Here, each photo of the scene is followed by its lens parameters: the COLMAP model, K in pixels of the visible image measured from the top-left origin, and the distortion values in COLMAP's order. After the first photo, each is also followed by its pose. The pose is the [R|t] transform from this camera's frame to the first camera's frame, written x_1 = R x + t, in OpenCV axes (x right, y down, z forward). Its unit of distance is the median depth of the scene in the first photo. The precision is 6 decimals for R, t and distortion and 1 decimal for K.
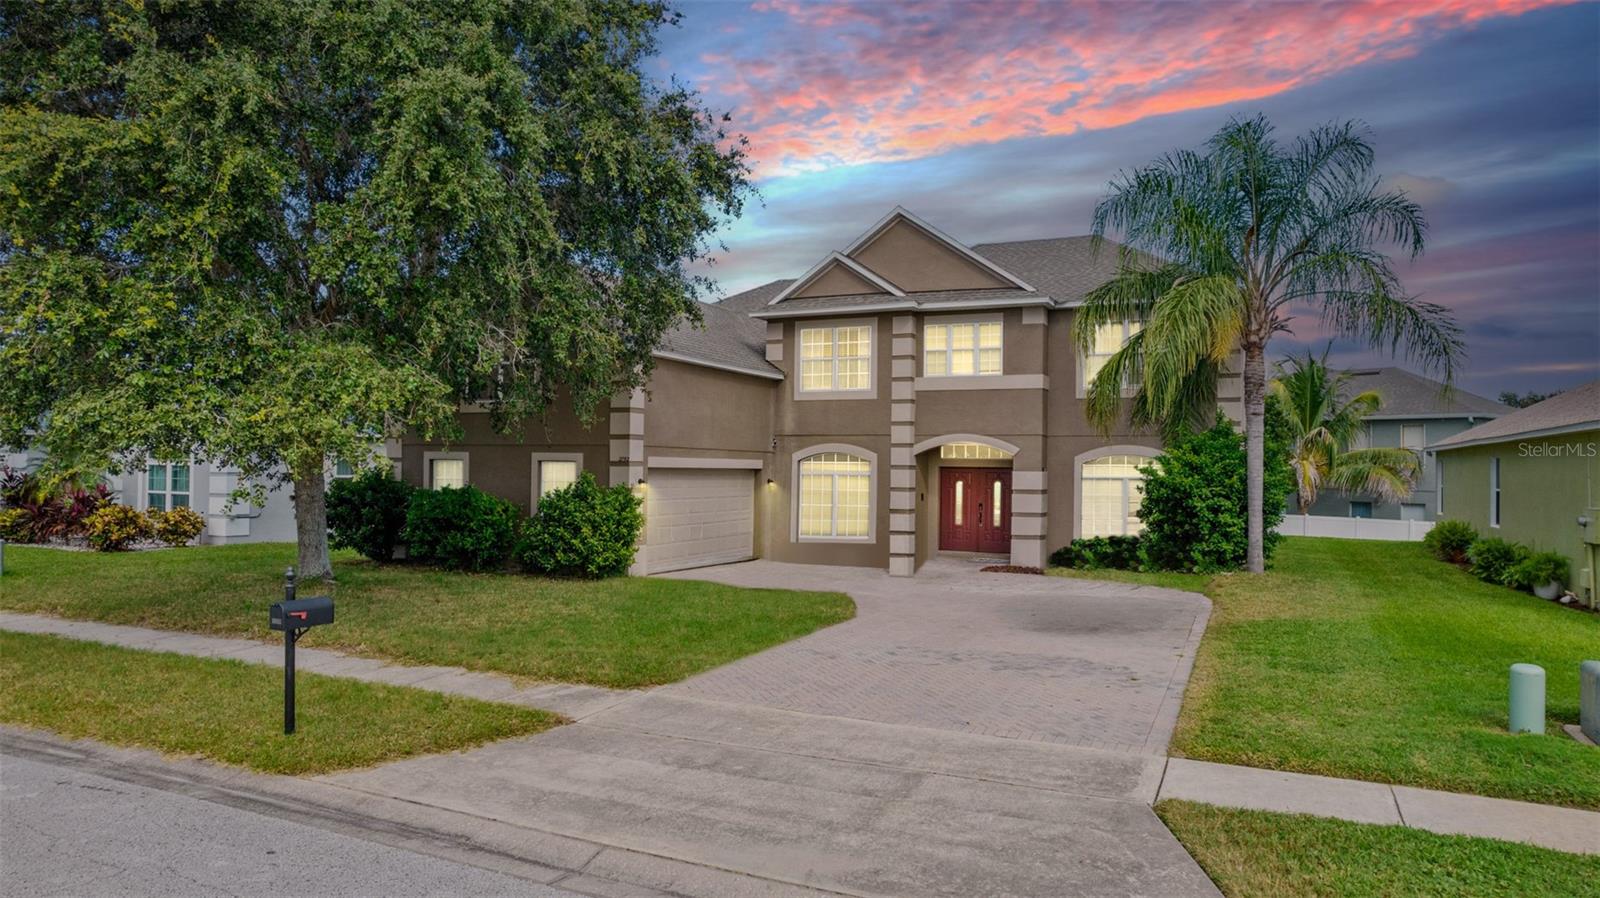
lens RADIAL K [[1012.4, 0, 806.3], [0, 1012.4, 435.7], [0, 0, 1]] dist [-0.042431, 0.035911]
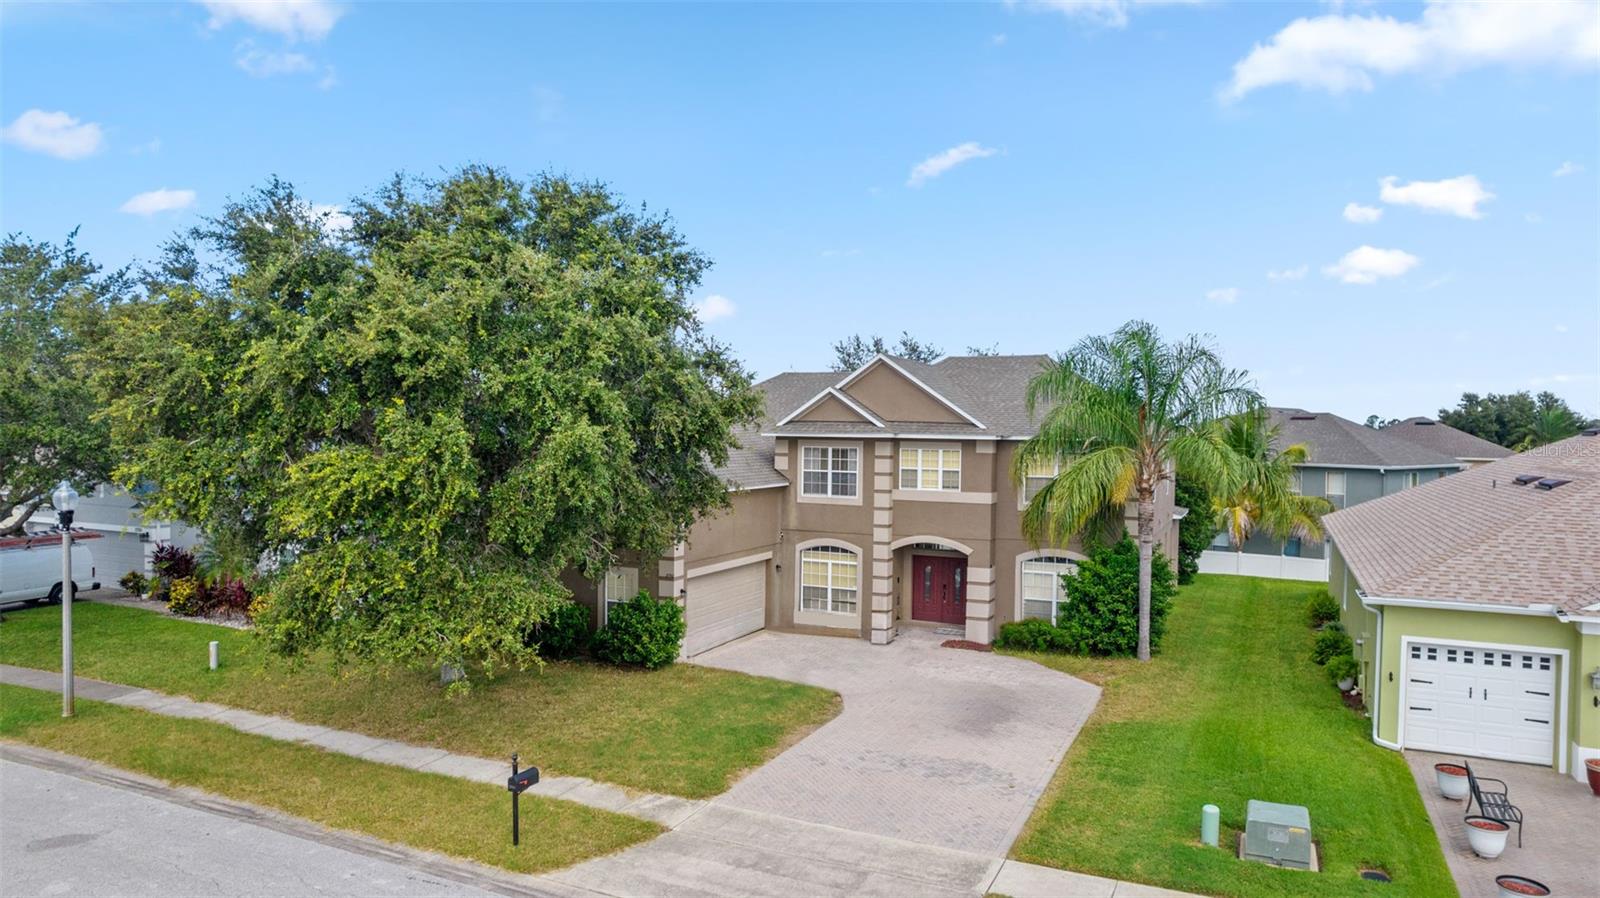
lens RADIAL K [[1012.4, 0, 802.2], [0, 1012.4, 458.6], [0, 0, 1]] dist [-0.042431, 0.035911]
pose [[0.999978, -0.002412, -0.006216, 0.003467], [0.002803, 0.997965, 0.063697, -0.243648], [0.006050, -0.063714, 0.997950, -0.359960]]
